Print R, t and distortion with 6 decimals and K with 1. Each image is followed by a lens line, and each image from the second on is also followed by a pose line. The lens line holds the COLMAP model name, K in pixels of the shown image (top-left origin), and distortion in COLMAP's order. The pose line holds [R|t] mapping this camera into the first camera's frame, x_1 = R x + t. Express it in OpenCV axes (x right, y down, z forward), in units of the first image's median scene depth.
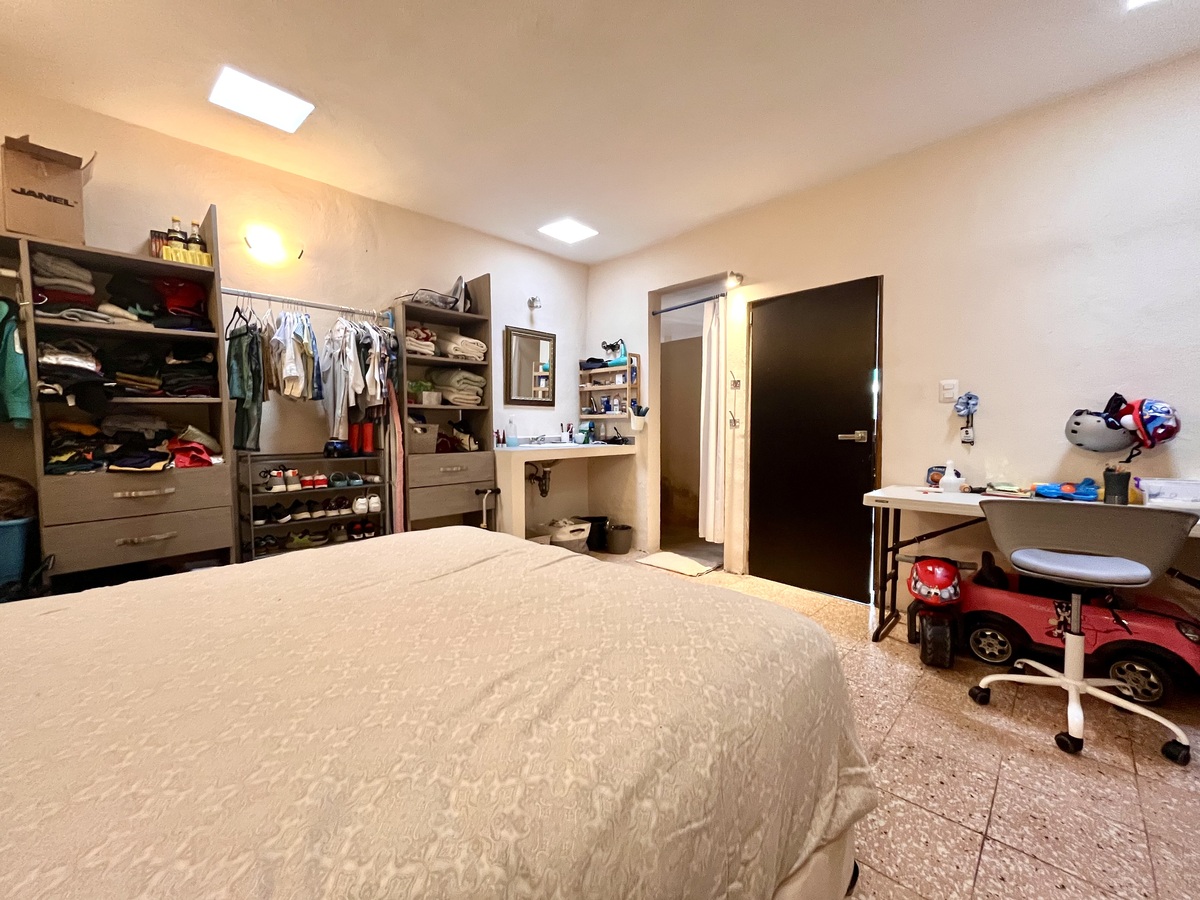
lens RADIAL K [[483.4, 0, 596.5], [0, 483.4, 453.1], [0, 0, 1]] dist [-0.004295, 0.000606]
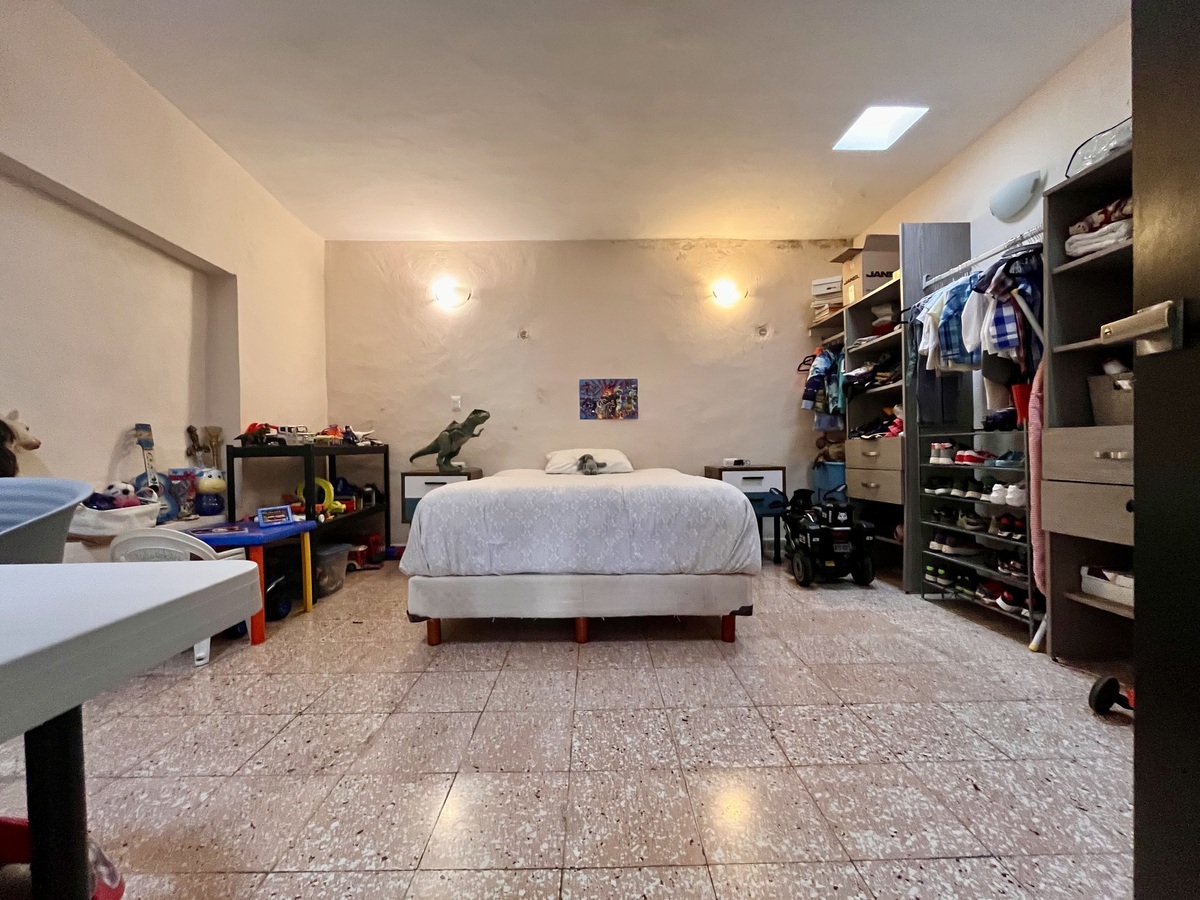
lens RADIAL K [[483.4, 0, 596.5], [0, 483.4, 453.1], [0, 0, 1]] dist [-0.004295, 0.000606]
pose [[-0.722052, 0.019015, -0.691578, 0.564639], [-0.021595, 0.998516, 0.050000, 0.021268], [0.691502, 0.051037, -0.720570, 1.218601]]
